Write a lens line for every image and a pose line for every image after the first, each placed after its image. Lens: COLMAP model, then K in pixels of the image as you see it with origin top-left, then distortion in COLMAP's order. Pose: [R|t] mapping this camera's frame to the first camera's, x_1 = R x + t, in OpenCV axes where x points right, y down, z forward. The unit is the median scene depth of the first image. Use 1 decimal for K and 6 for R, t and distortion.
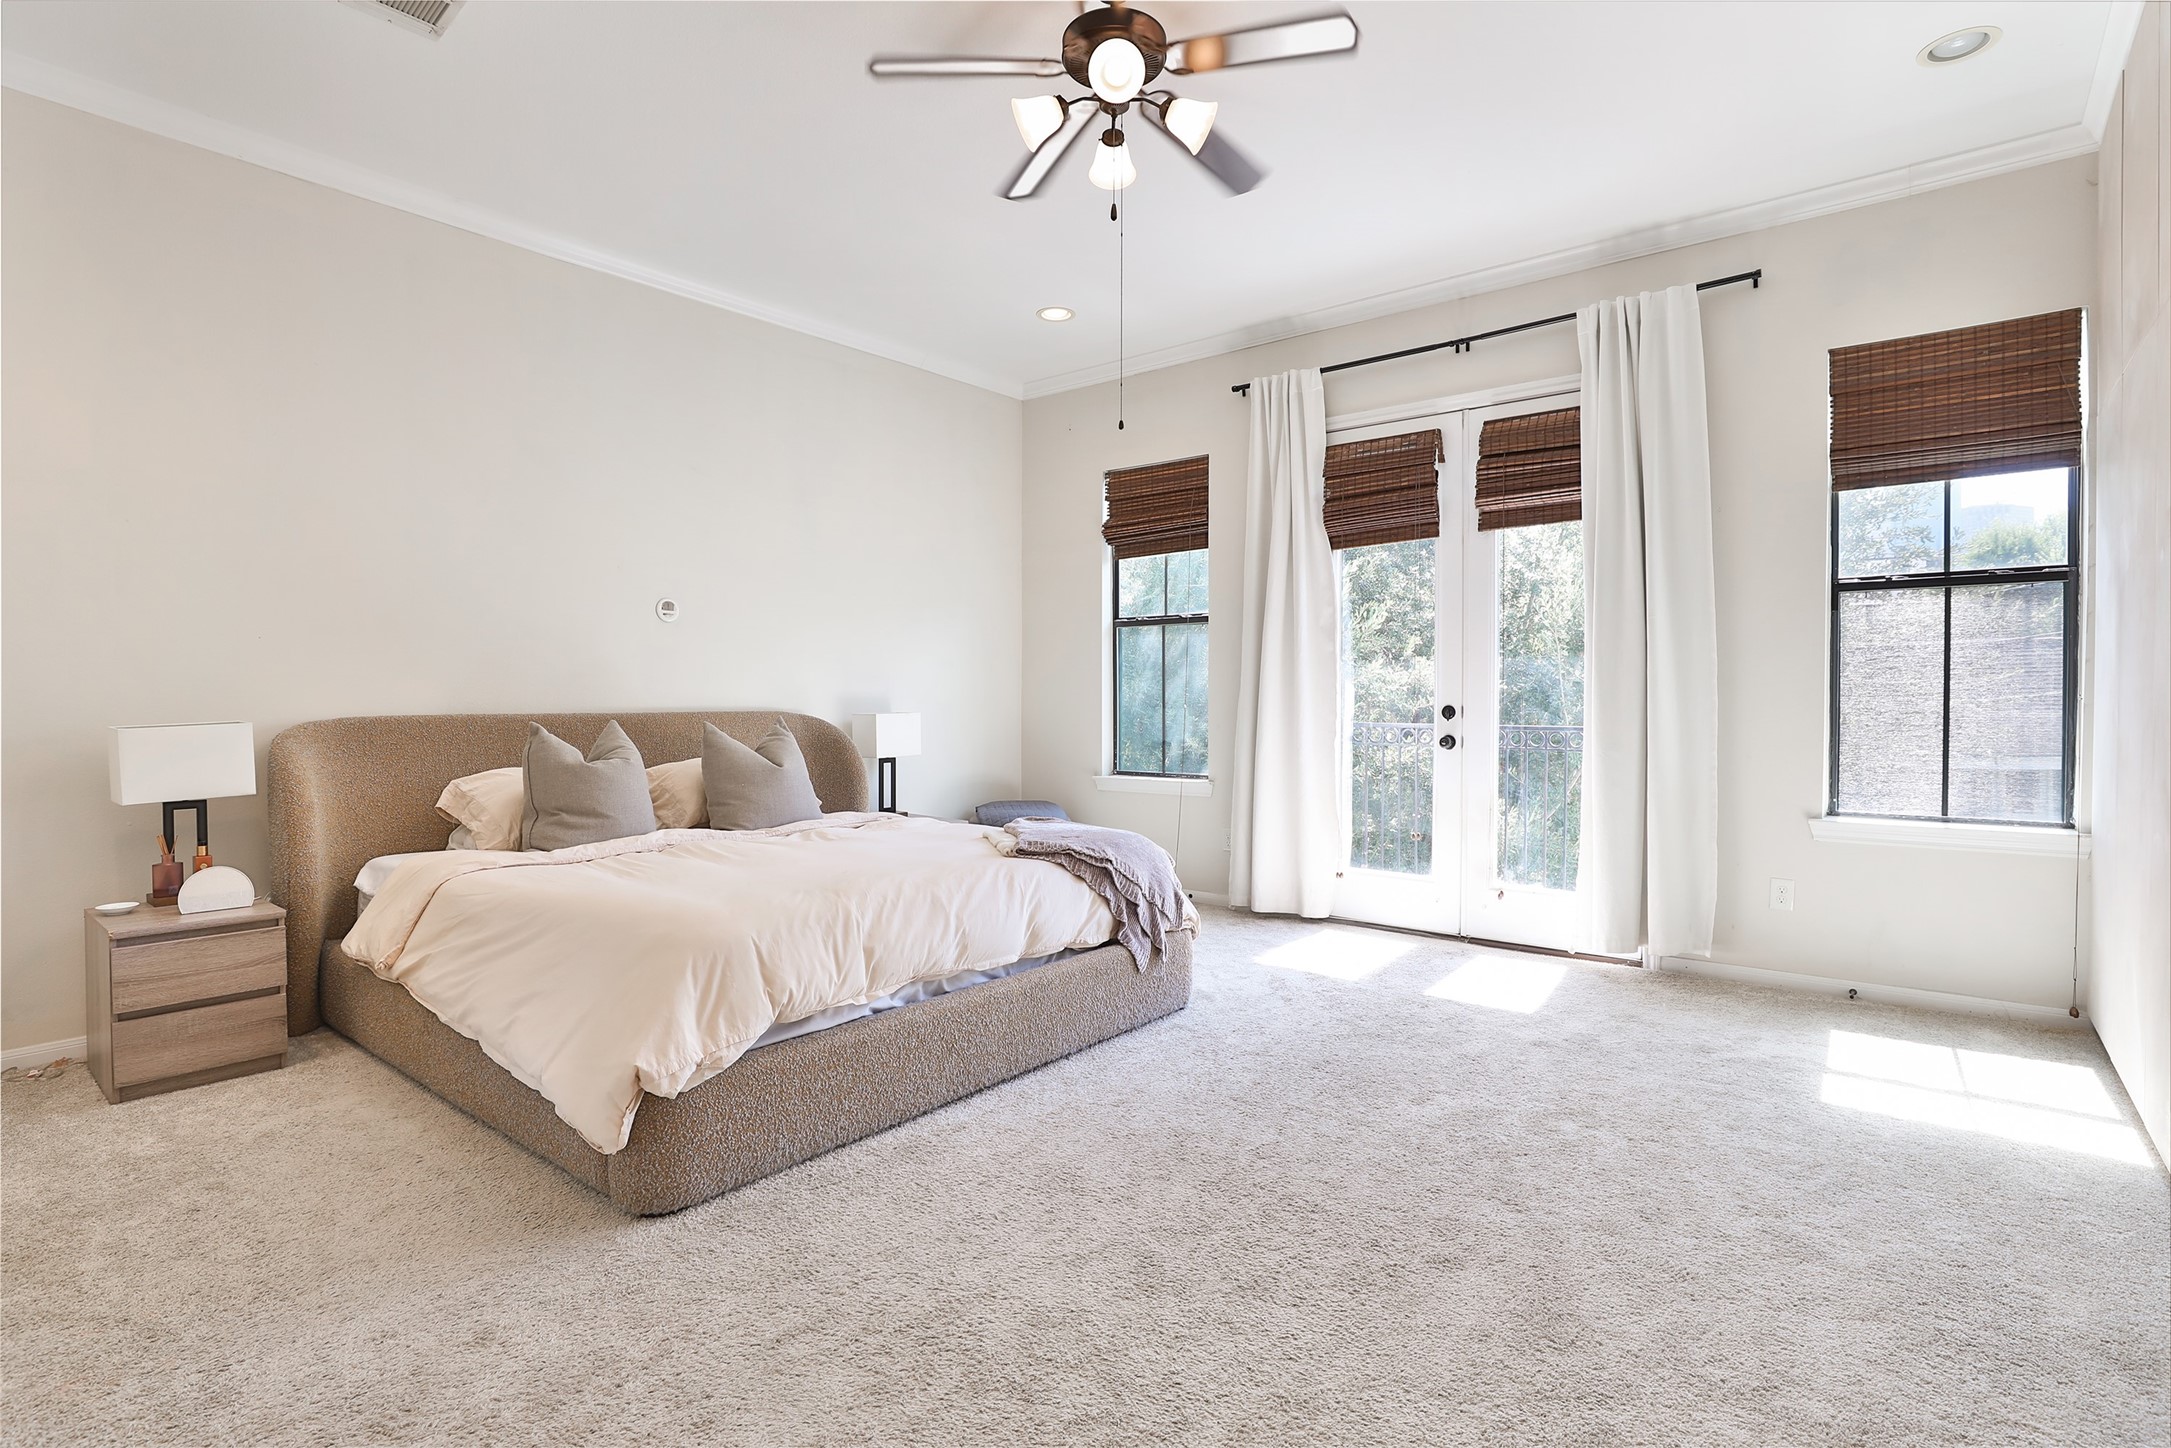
lens RADIAL K [[1046.0, 0, 1087.5], [0, 1046.0, 714.3], [0, 0, 1]] dist [-0.047165, 0.015373]
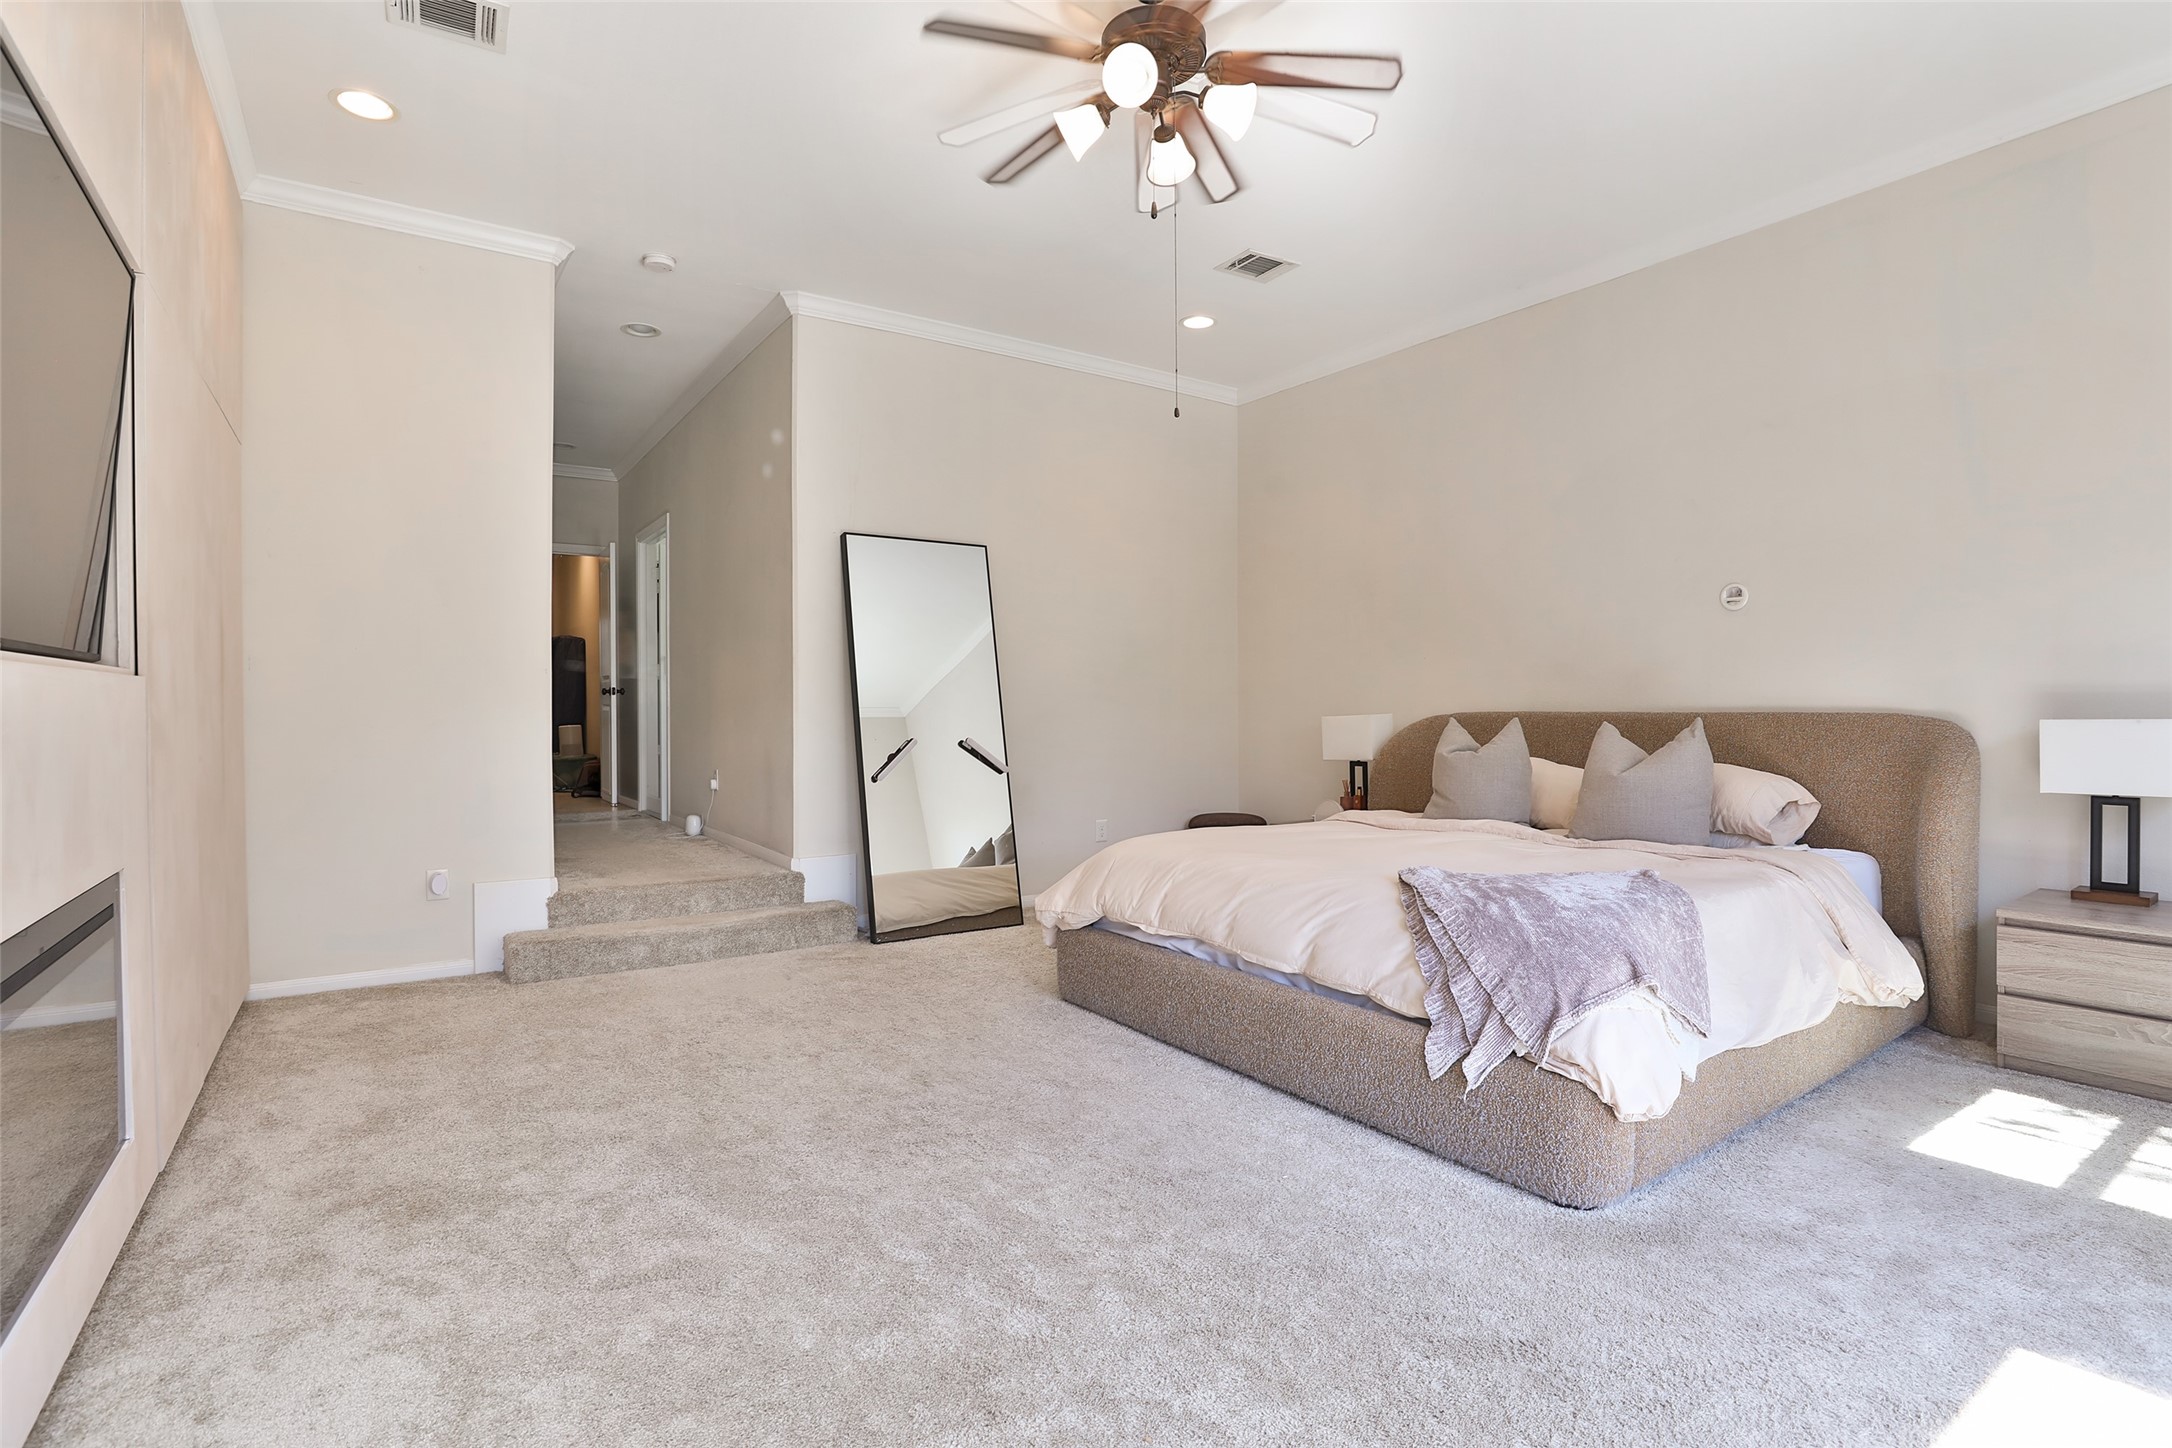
lens RADIAL K [[1046.5, 0, 1088.0], [0, 1046.5, 714.3], [0, 0, 1]] dist [-0.047165, 0.015373]
pose [[-0.286570, 0.014037, -0.957956, 0.650106], [0.001129, 0.999897, 0.014314, -0.013834], [0.958059, 0.003020, -0.286556, 0.782461]]
